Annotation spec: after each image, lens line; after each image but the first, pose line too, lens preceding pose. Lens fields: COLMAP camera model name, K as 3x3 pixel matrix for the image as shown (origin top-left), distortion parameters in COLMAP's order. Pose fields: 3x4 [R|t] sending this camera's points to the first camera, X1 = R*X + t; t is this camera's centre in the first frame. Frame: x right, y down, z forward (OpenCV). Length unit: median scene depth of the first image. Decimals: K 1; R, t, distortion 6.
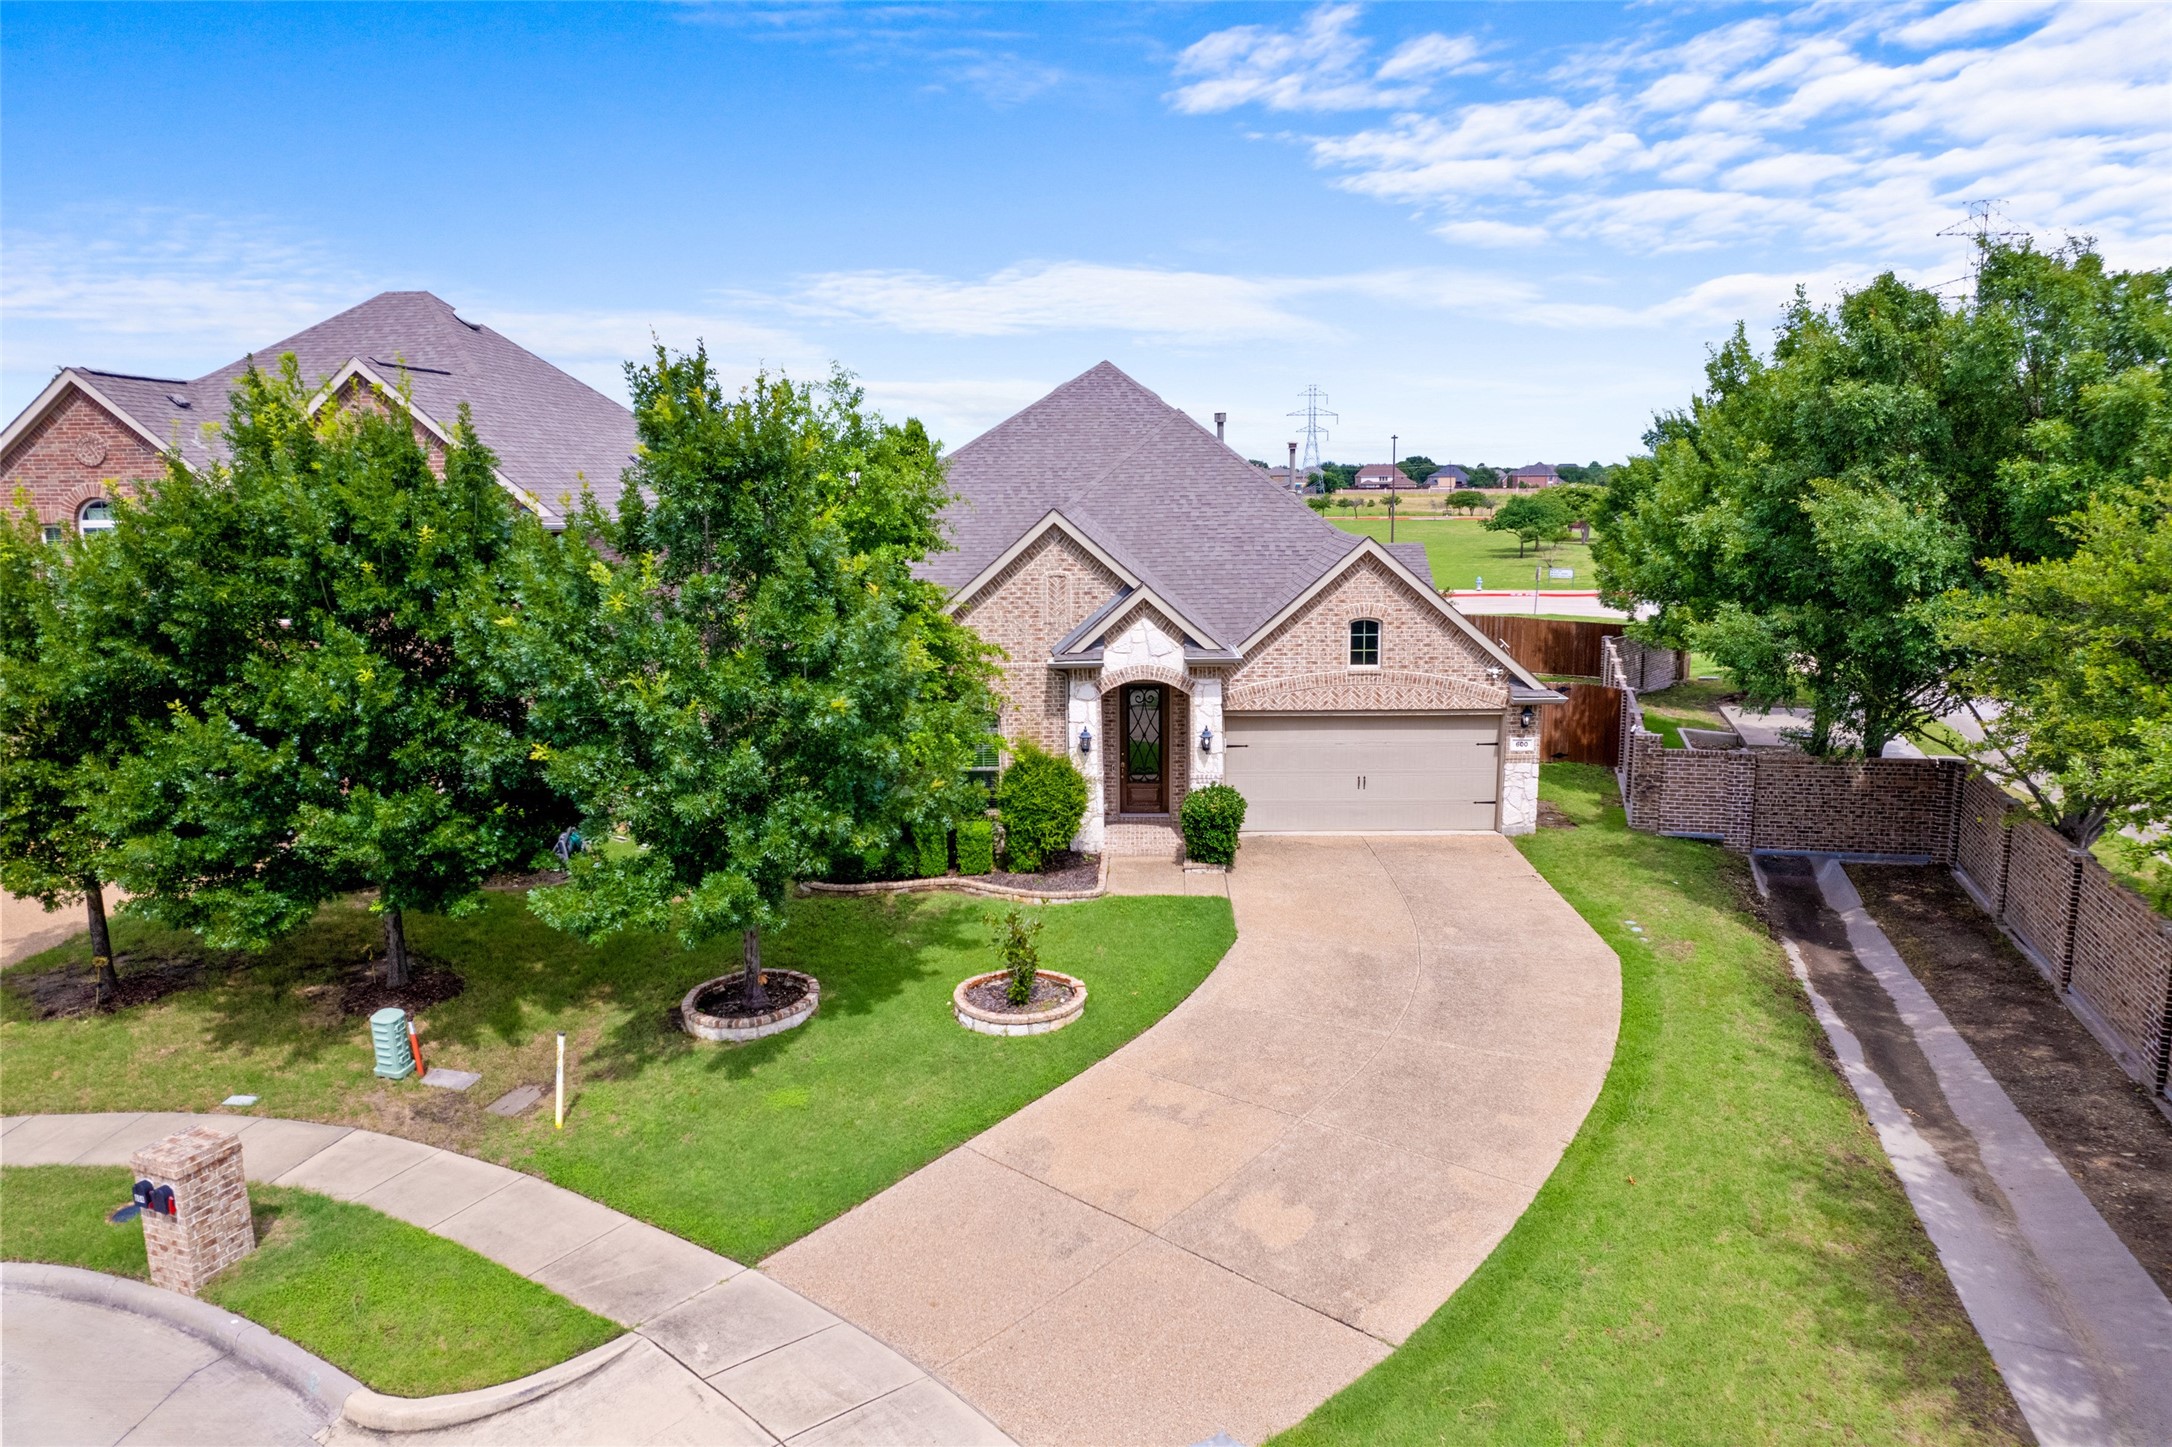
lens RADIAL K [[1398.7, 0, 1094.9], [0, 1398.7, 718.9], [0, 0, 1]] dist [-0.089906, 0.081862]
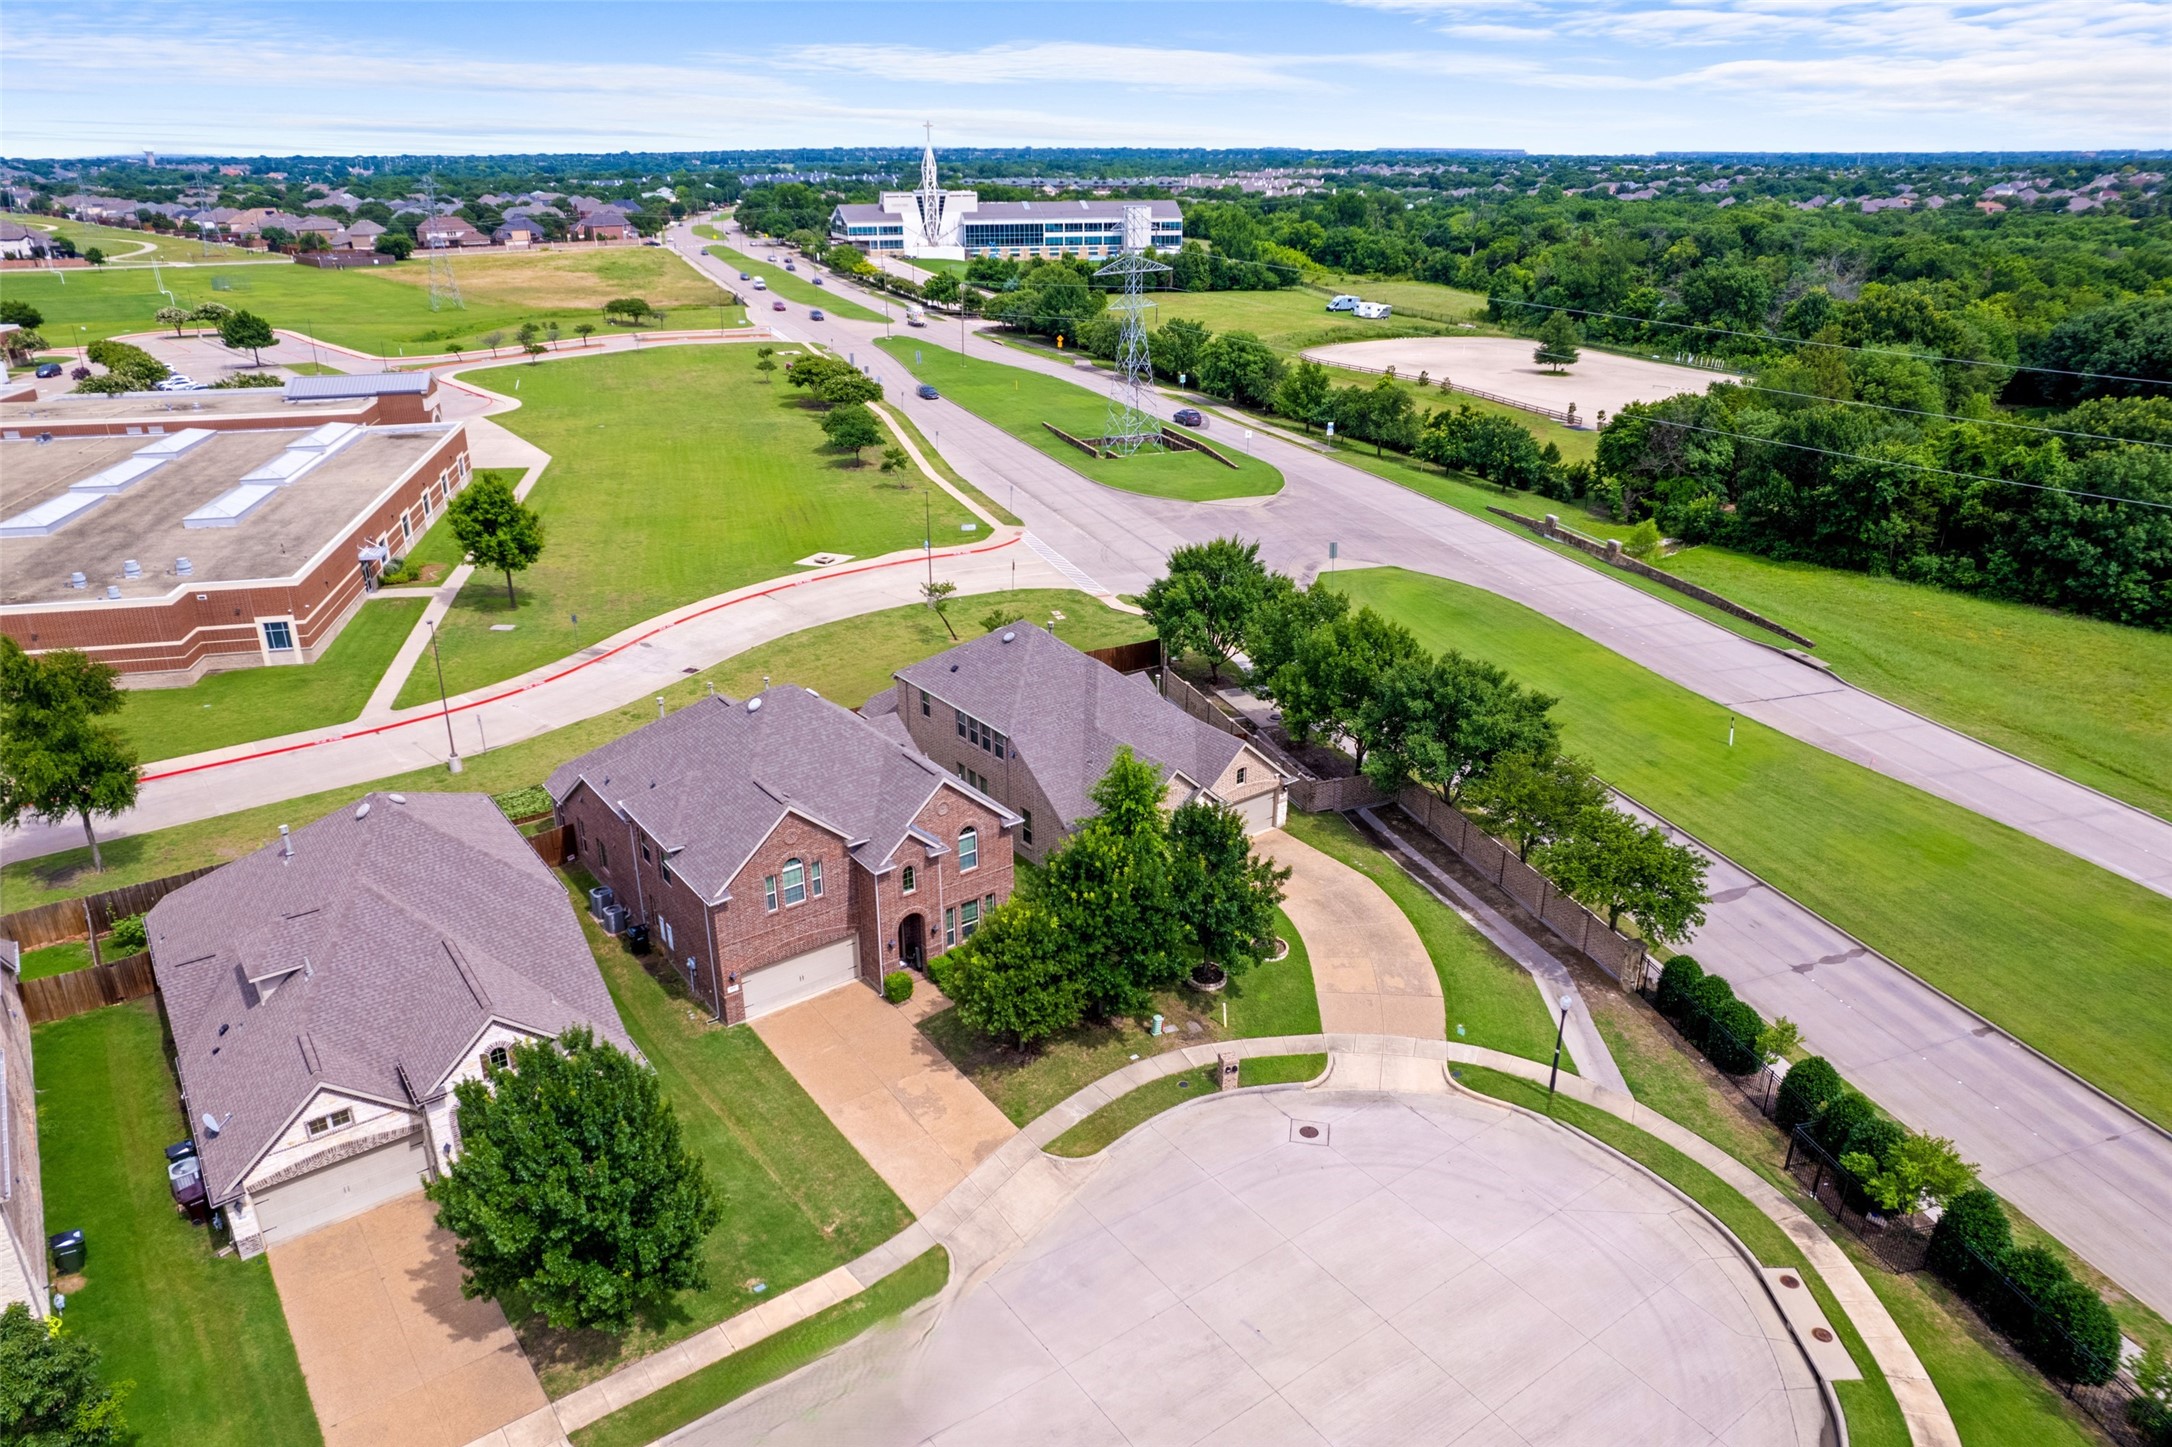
lens RADIAL K [[1398.7, 0, 1094.9], [0, 1398.7, 718.9], [0, 0, 1]] dist [-0.089906, 0.081862]
pose [[0.779863, -0.223755, 0.584592, -1.676426], [0.094922, 0.965401, 0.242882, -0.895567], [-0.618711, -0.133924, 0.774119, -0.955546]]
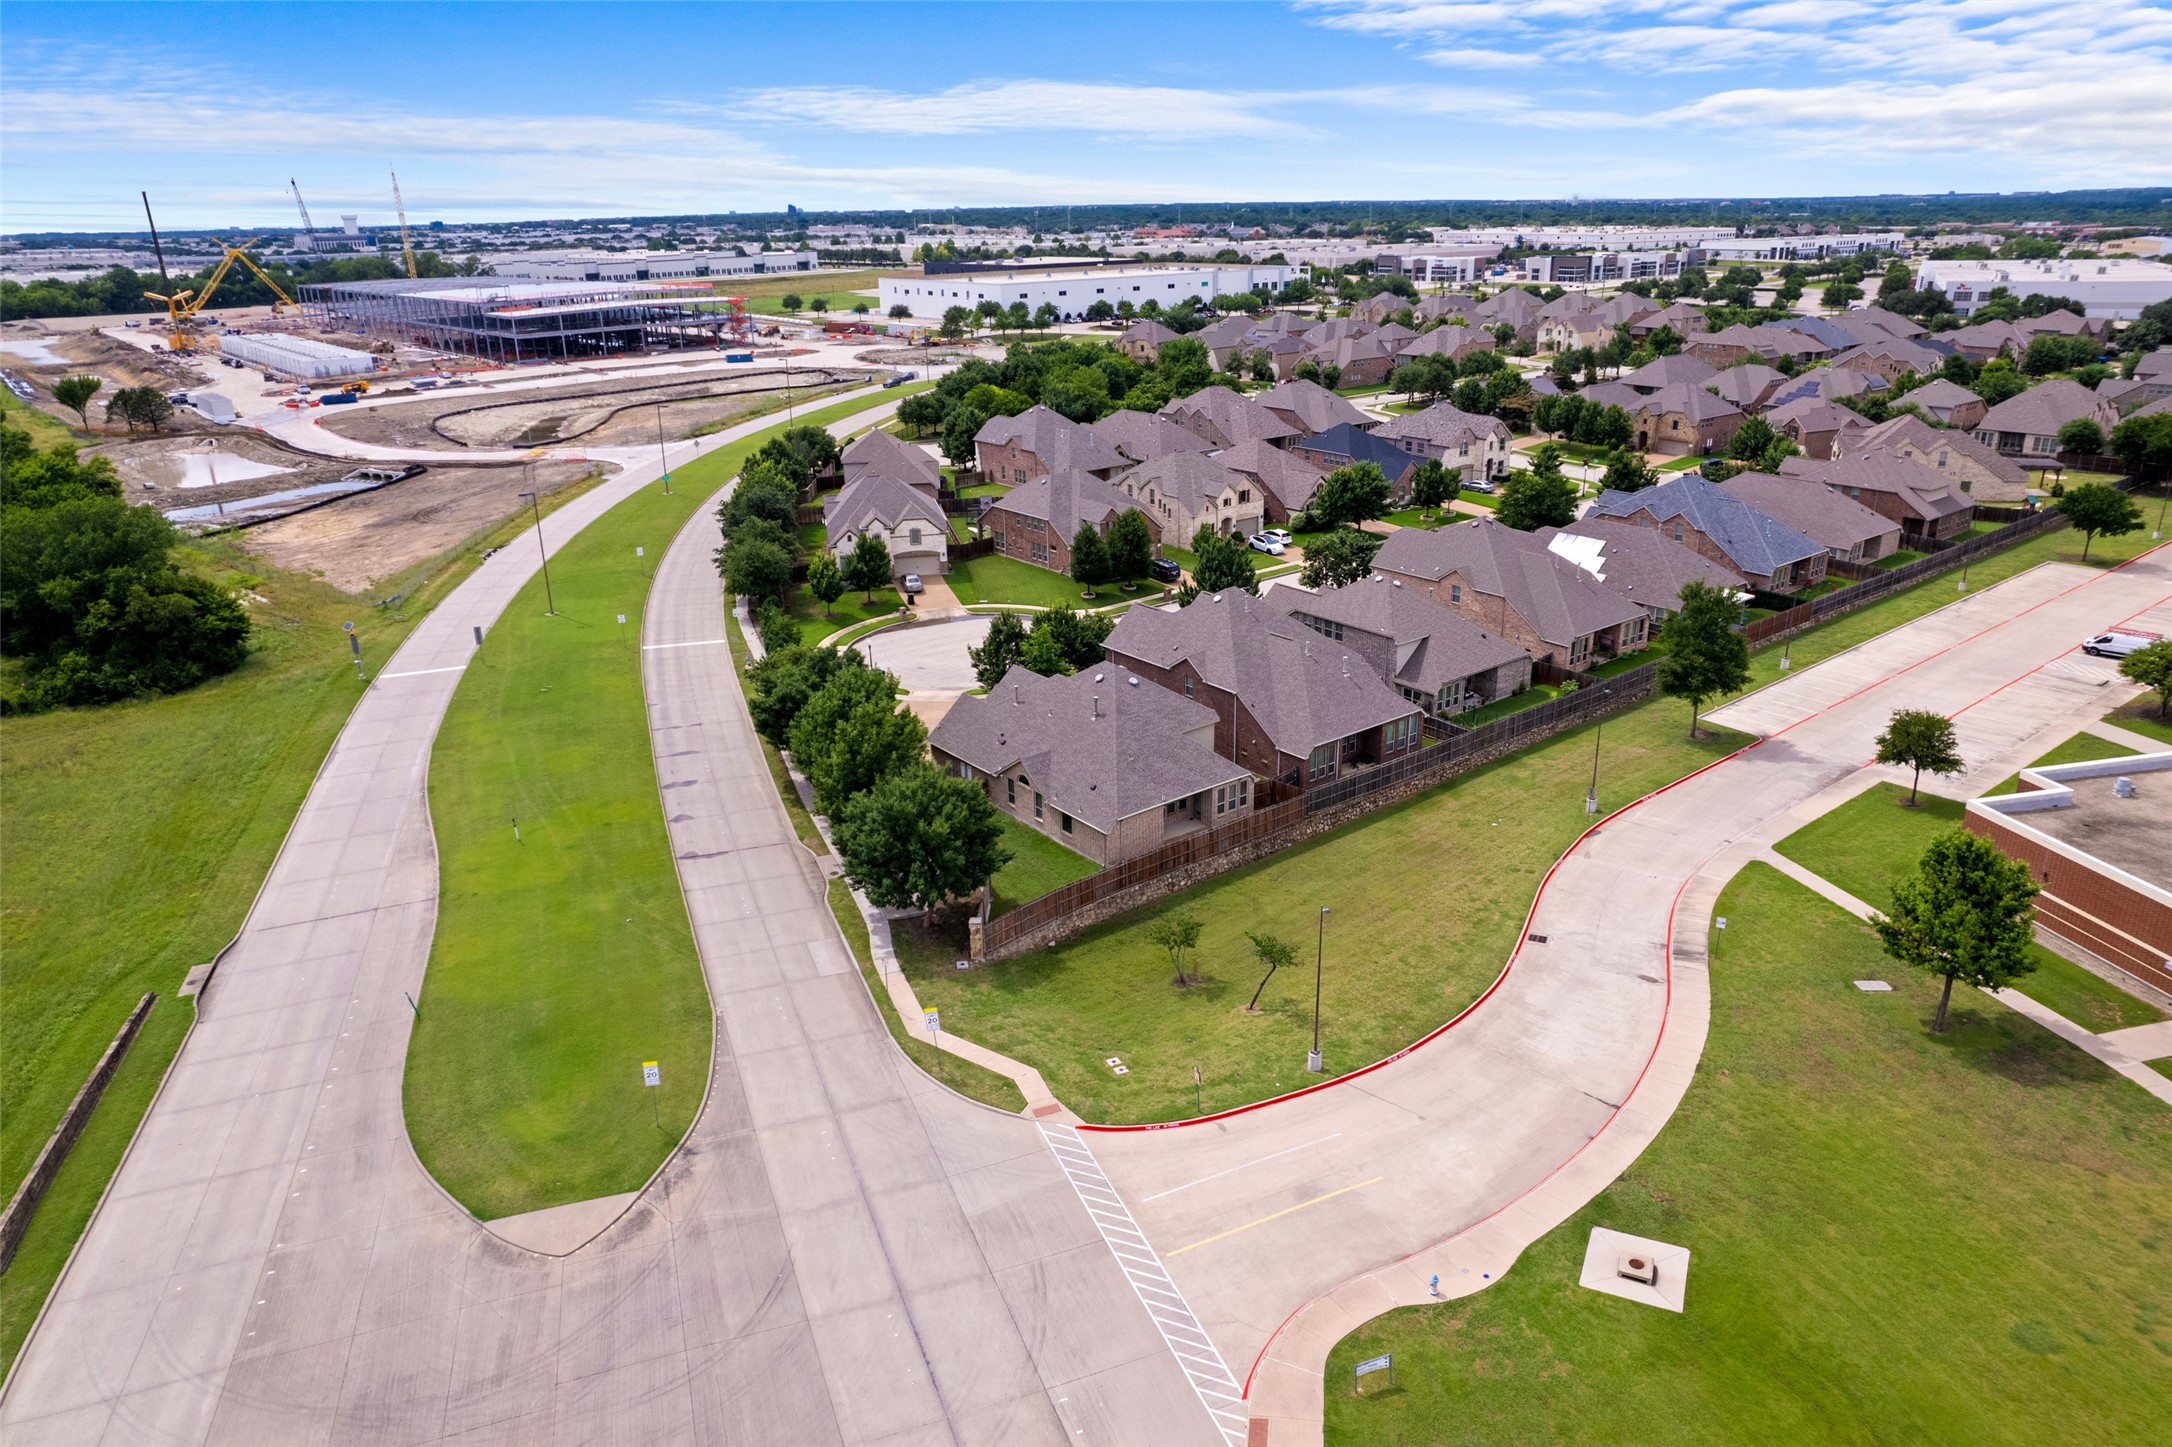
lens RADIAL K [[1398.7, 0, 1094.9], [0, 1398.7, 718.9], [0, 0, 1]] dist [-0.089906, 0.081862]
pose [[-0.768266, 0.253772, -0.587679, 2.467393], [-0.077142, 0.874667, 0.478546, -2.175409], [0.635465, 0.412985, -0.652401, 4.168024]]
